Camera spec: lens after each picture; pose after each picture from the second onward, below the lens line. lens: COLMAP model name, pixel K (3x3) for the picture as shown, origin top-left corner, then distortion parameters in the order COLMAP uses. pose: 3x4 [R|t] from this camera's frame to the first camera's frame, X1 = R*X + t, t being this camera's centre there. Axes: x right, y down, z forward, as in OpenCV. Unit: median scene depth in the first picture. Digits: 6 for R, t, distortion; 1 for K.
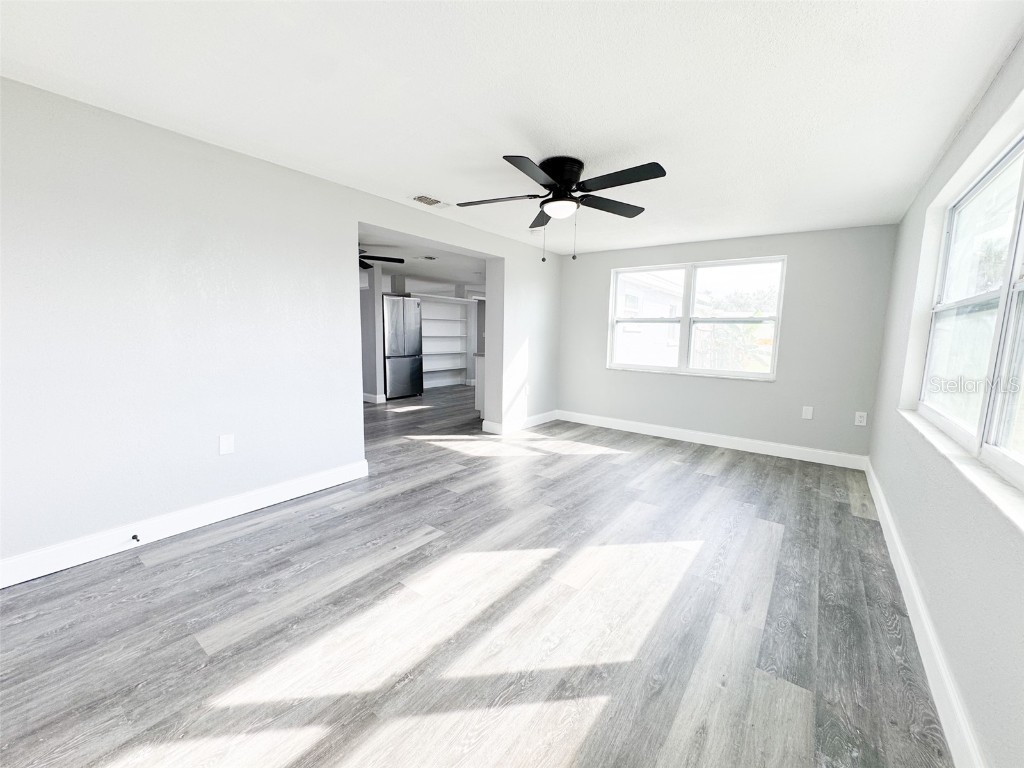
lens RADIAL K [[407.9, 0, 507.9], [0, 407.9, 387.0], [0, 0, 1]] dist [-0.003460, 0.000675]
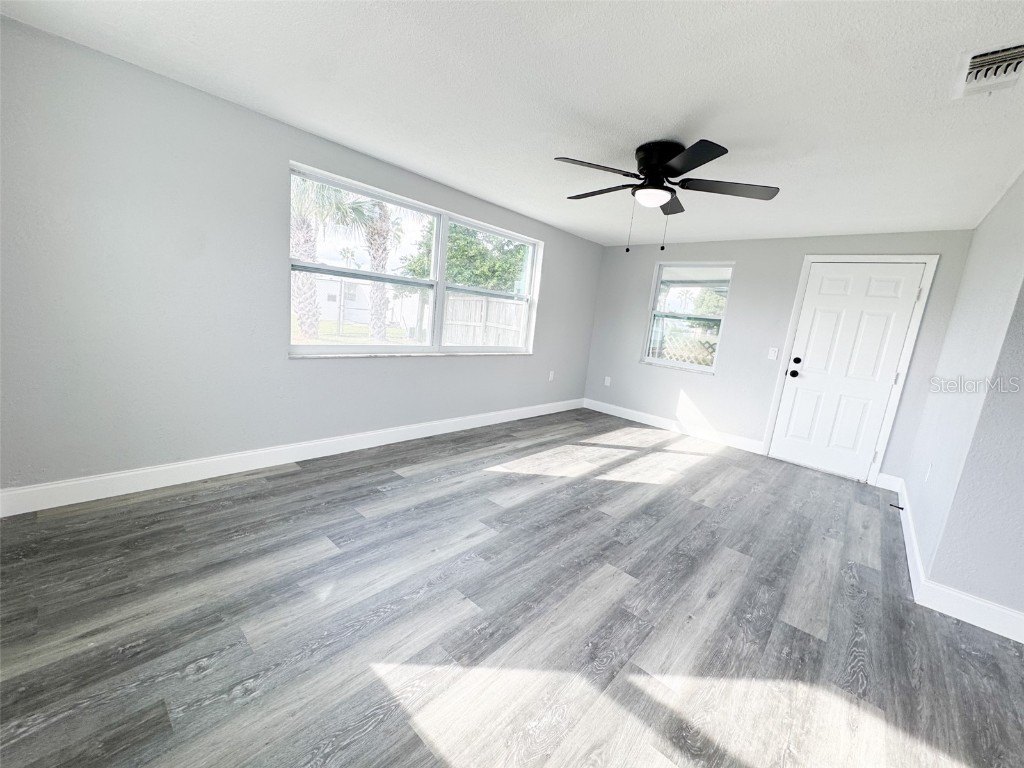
lens RADIAL K [[407.9, 0, 509.6], [0, 407.9, 386.0], [0, 0, 1]] dist [-0.003460, 0.000675]
pose [[-0.989206, -0.134802, 0.057438, 0.306128], [-0.110808, 0.944675, 0.308724, -0.243078], [-0.095877, 0.299027, -0.949416, 1.826826]]
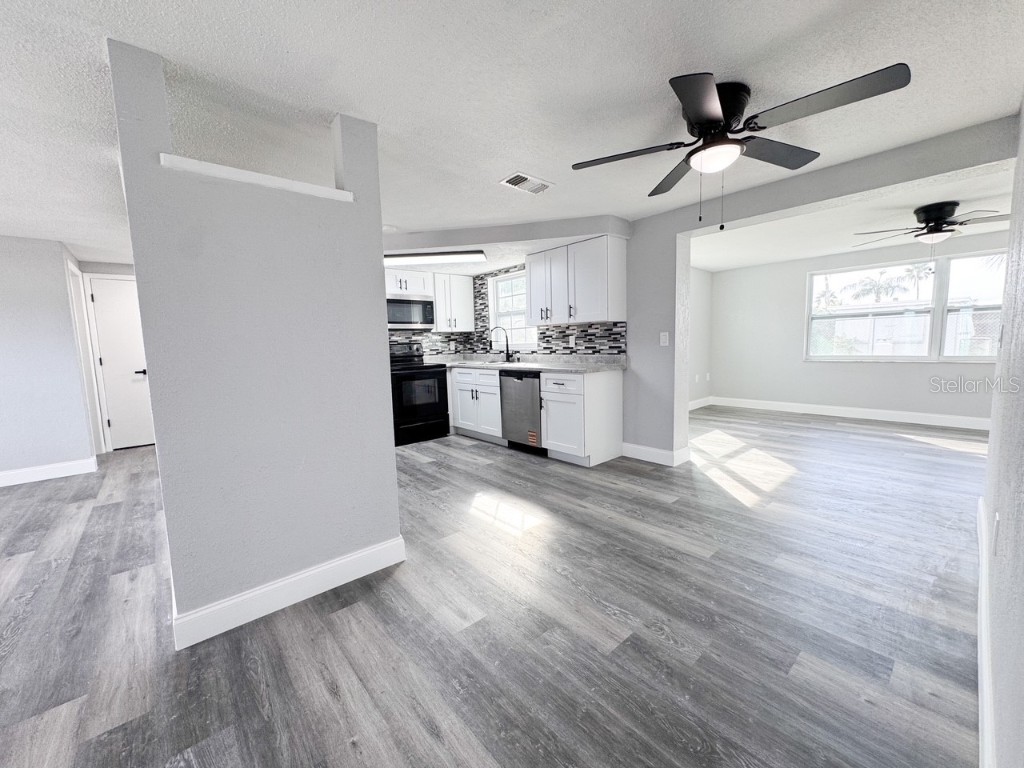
lens RADIAL K [[407.9, 0, 509.6], [0, 407.9, 385.0], [0, 0, 1]] dist [-0.003460, 0.000675]
pose [[0.201382, -0.128819, 0.971005, -1.430560], [0.165794, 0.981494, 0.095826, -0.273276], [-0.965380, 0.141689, 0.219012, 1.937852]]
